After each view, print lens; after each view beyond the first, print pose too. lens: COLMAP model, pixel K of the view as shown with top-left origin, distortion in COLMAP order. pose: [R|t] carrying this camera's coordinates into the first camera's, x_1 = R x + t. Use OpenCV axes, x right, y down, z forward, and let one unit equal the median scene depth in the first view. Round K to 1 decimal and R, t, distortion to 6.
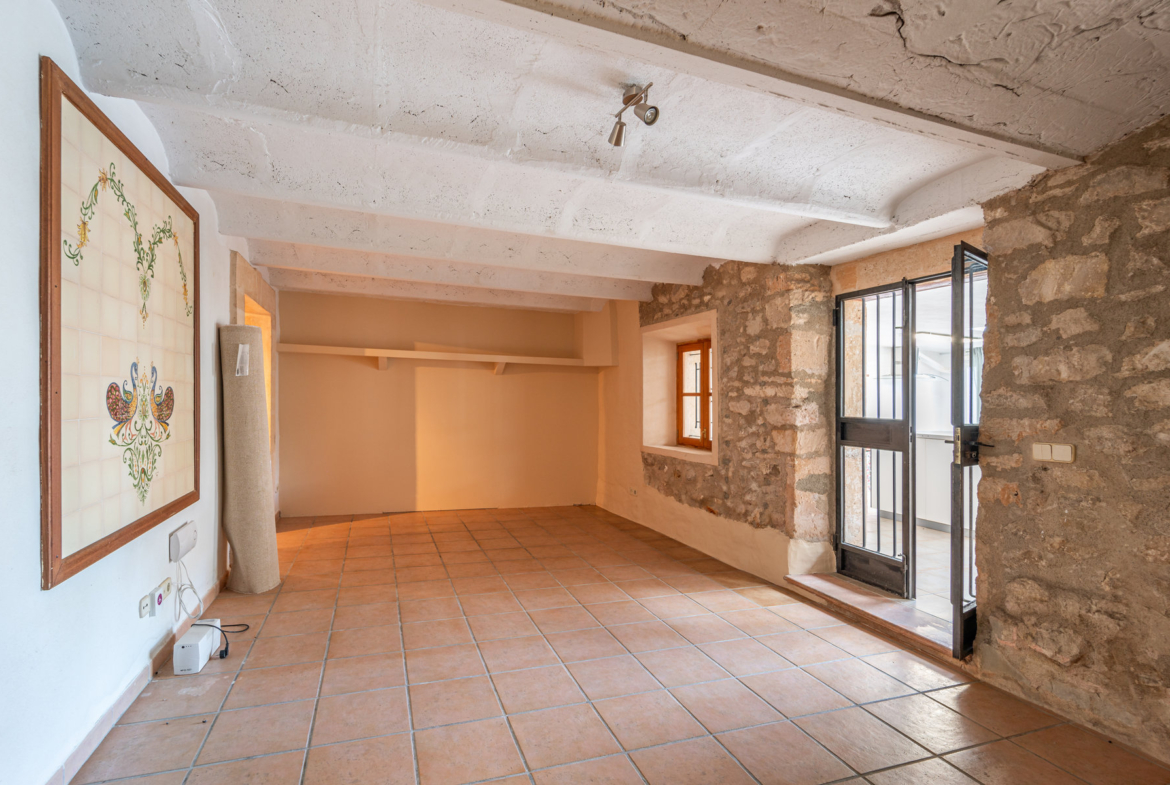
lens RADIAL K [[511.1, 0, 586.5], [0, 511.1, 401.5], [0, 0, 1]] dist [-0.000790, -0.000260]
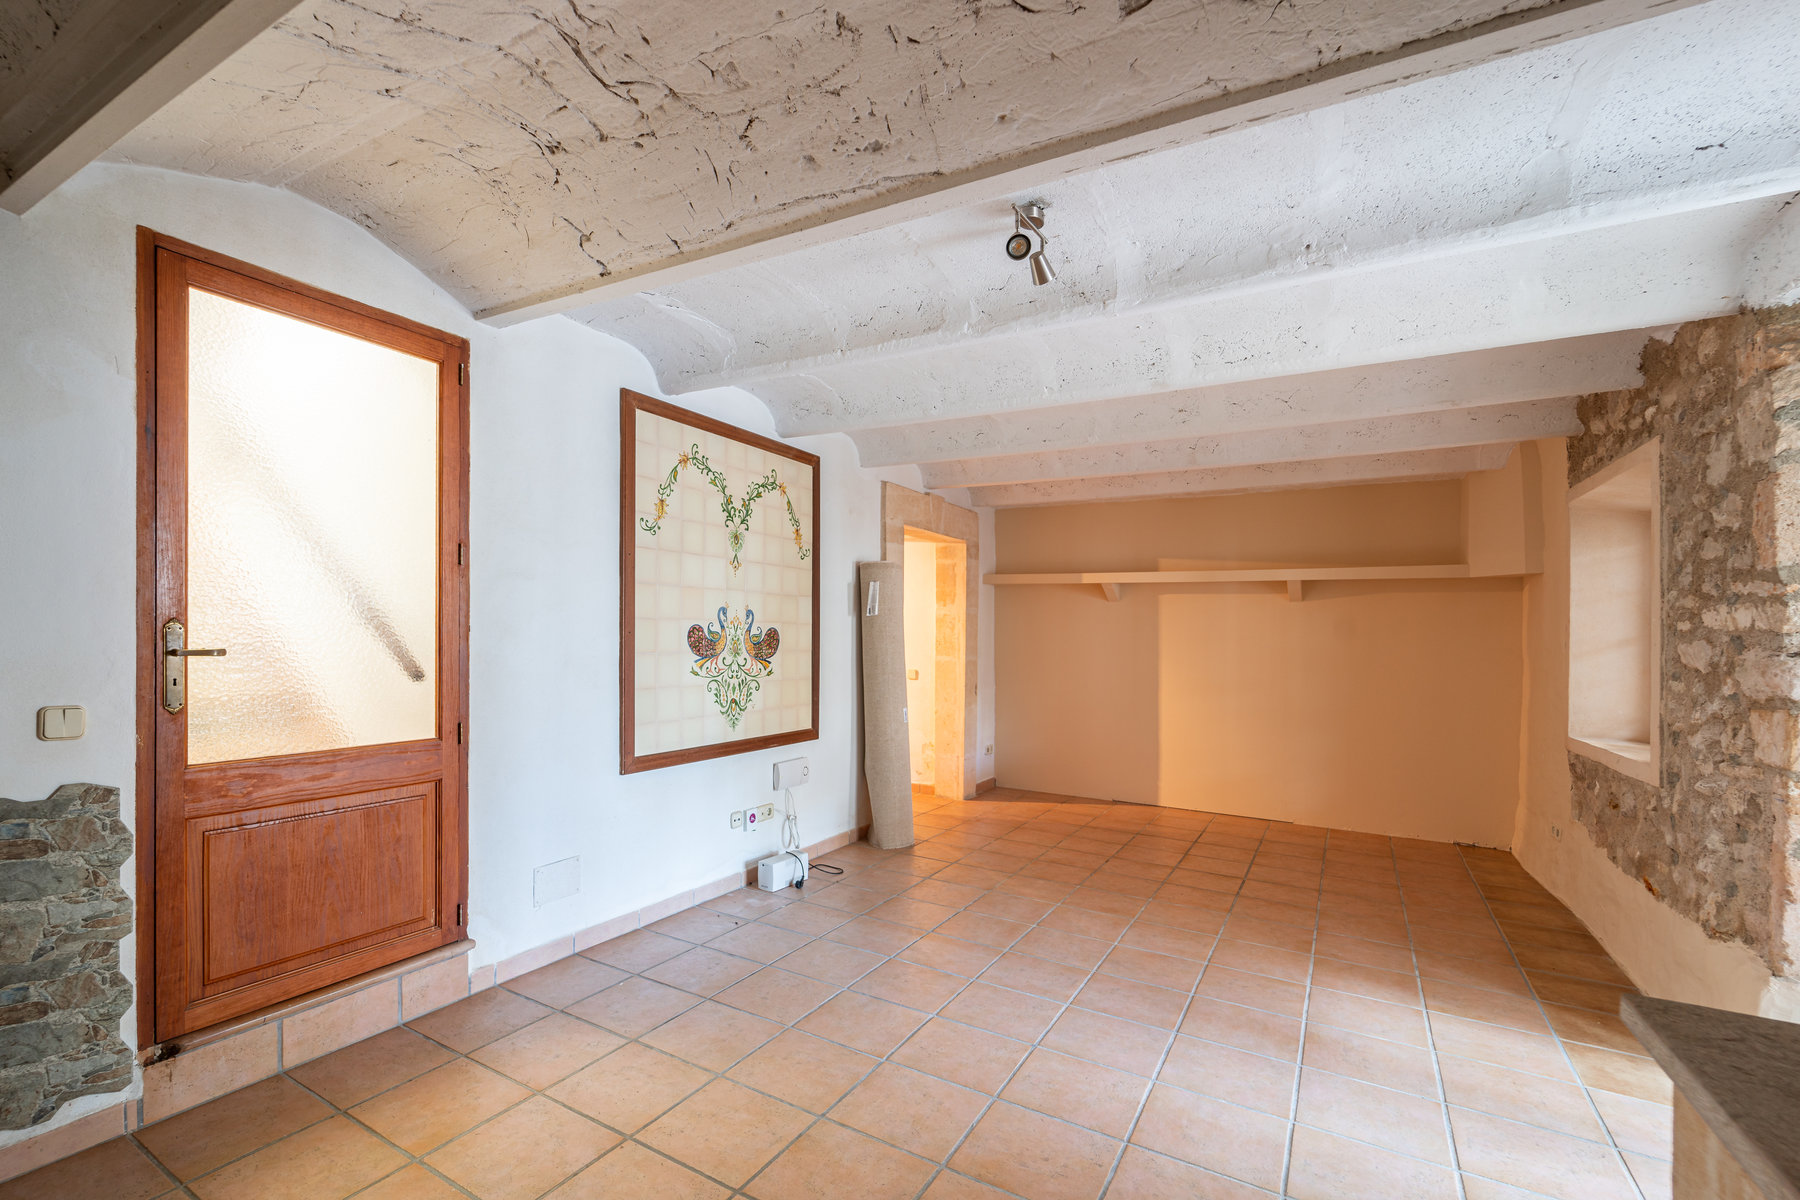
lens RADIAL K [[801.8, 0, 897.6], [0, 801.8, 654.1], [0, 0, 1]] dist [-0.000466, -0.000172]
pose [[0.659625, 0.008317, -0.751548, 0.388178], [-0.004302, 0.999964, 0.007291, 0.008282], [0.751582, -0.001576, 0.659638, 0.047043]]
